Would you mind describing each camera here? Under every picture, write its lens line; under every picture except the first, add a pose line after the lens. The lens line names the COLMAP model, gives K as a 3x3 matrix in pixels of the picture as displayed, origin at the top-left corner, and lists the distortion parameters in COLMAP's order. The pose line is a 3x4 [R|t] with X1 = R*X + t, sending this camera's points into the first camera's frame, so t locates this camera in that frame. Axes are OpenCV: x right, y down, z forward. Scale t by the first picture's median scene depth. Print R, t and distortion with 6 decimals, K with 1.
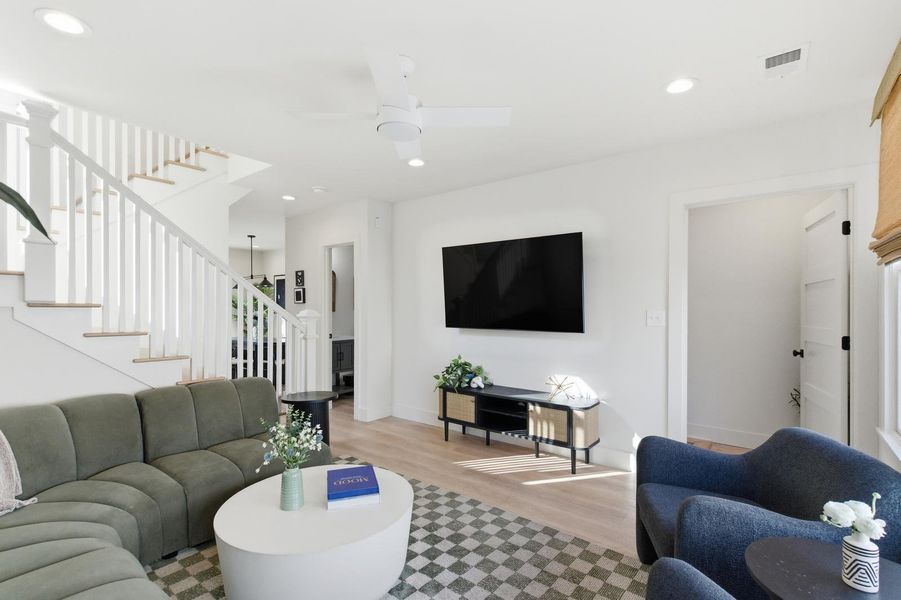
lens RADIAL K [[408.9, 0, 452.4], [0, 408.9, 306.9], [0, 0, 1]] dist [0.000653, 0.000704]
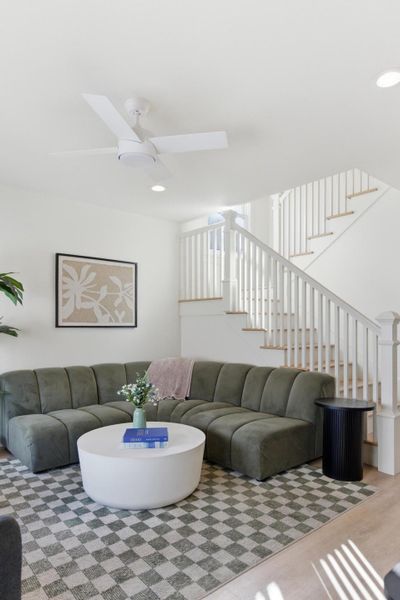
lens RADIAL K [[385.4, 0, 199.7], [0, 385.4, 327.1], [0, 0, 1]] dist [-0.003949, -0.001600]
pose [[-0.191876, 0.001292, -0.981418, 0.810499], [0.002241, 0.999997, 0.000879, 0.058476], [0.981417, -0.002031, -0.191878, 1.182460]]
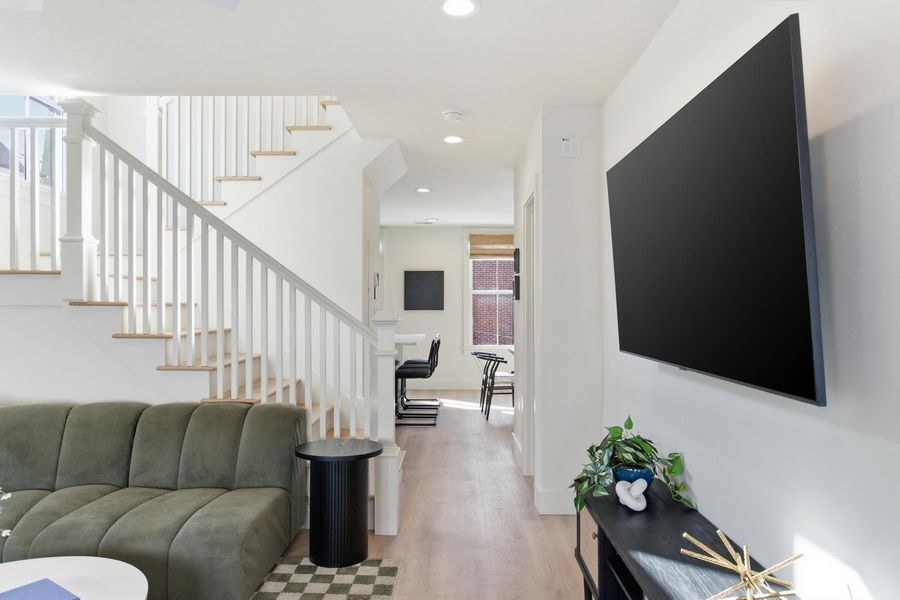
lens RADIAL K [[585.8, 0, 450.1], [0, 585.8, 305.2], [0, 0, 1]] dist [0.006130, -0.001431]
pose [[0.615205, -0.003456, -0.788360, 0.642190], [0.001460, 0.999994, -0.003244, 0.004998], [0.788366, 0.000845, 0.615206, 0.813788]]
